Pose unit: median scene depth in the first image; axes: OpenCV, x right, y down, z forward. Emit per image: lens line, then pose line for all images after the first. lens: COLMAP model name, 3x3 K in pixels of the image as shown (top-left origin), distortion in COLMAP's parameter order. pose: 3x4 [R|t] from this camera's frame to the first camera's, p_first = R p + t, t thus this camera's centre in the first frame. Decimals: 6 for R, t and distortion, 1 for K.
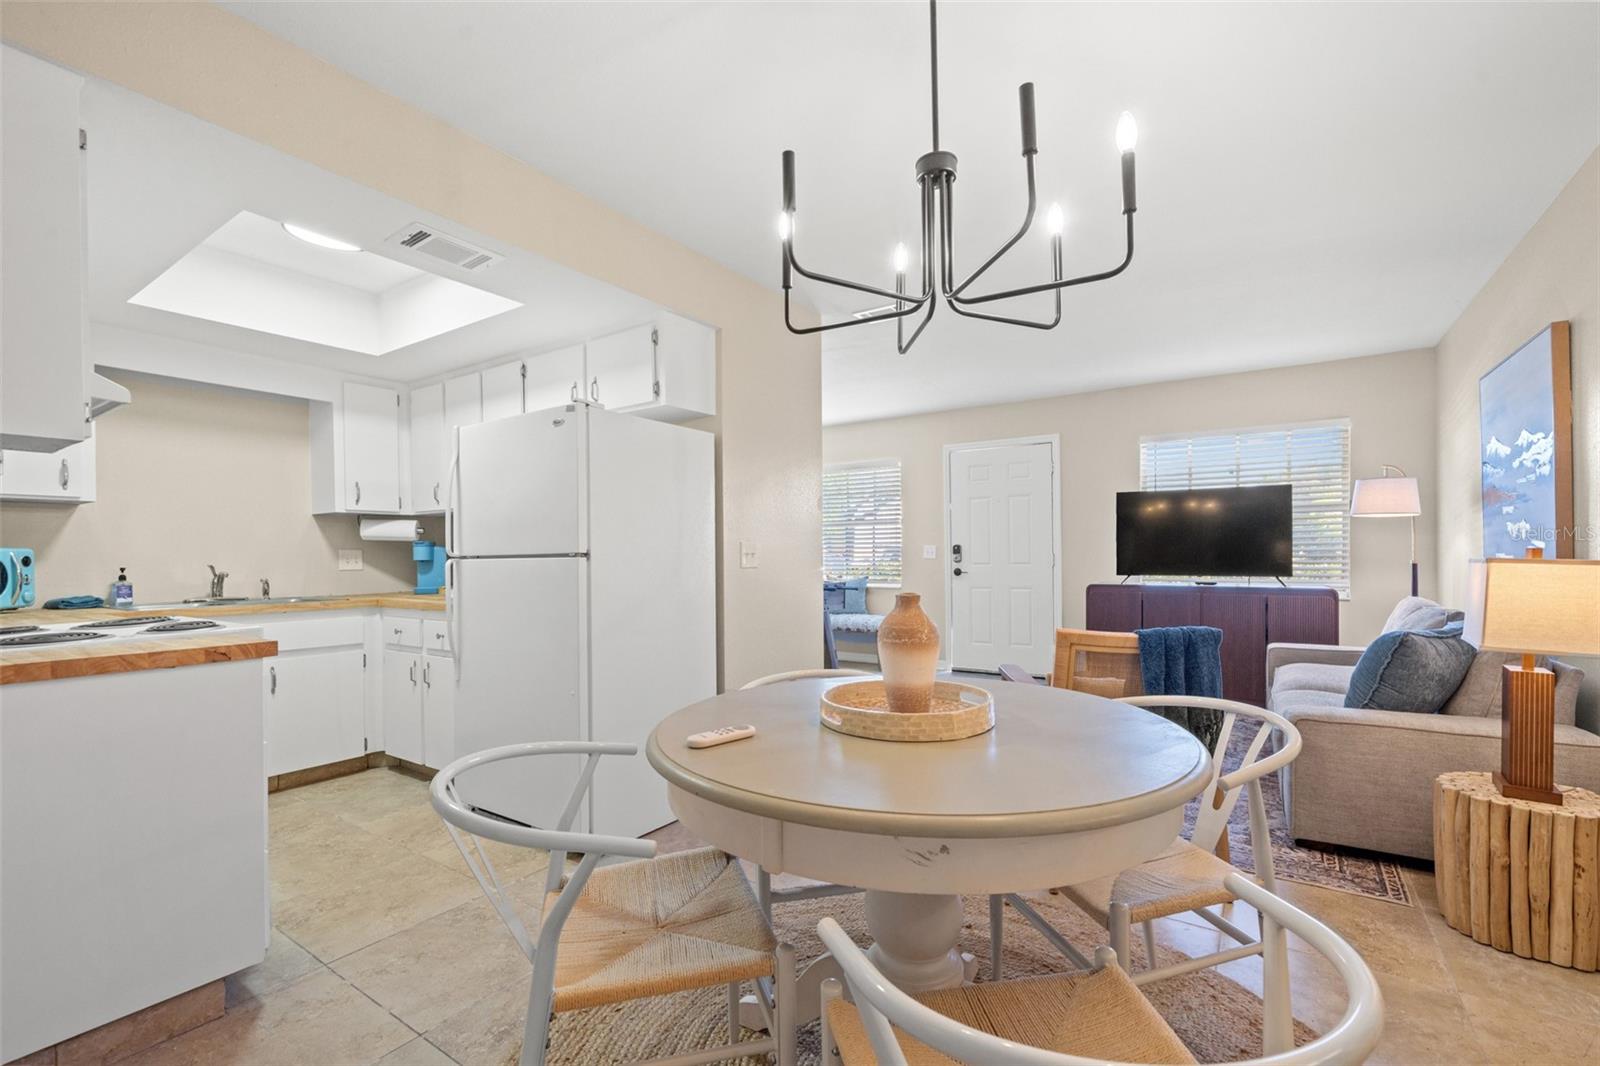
lens RADIAL K [[671.2, 0, 799.8], [0, 671.2, 555.4], [0, 0, 1]] dist [-0.000651, 0.000499]
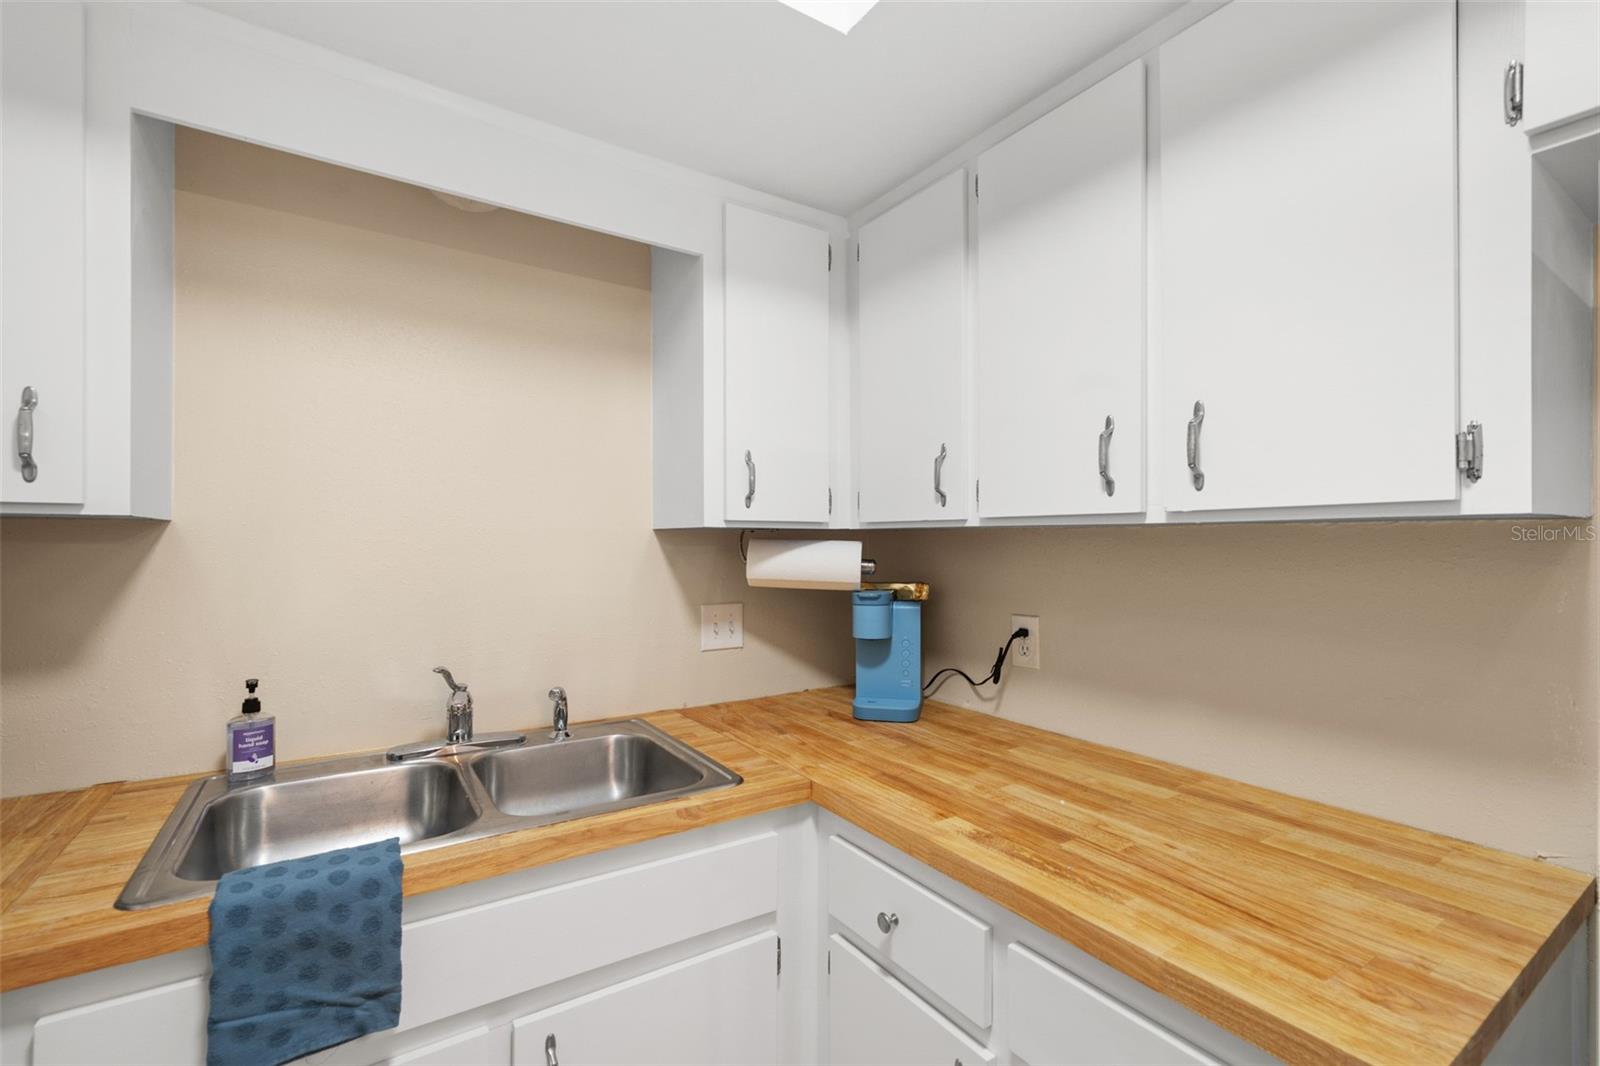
lens RADIAL K [[693.7, 0, 804.6], [0, 693.7, 540.0], [0, 0, 1]] dist [-0.000675, 0.000063]
pose [[0.925953, 0.011017, -0.377478, -0.447915], [-0.012559, 0.999920, -0.001623, -0.052810], [0.377430, 0.006244, 0.926017, 0.596865]]
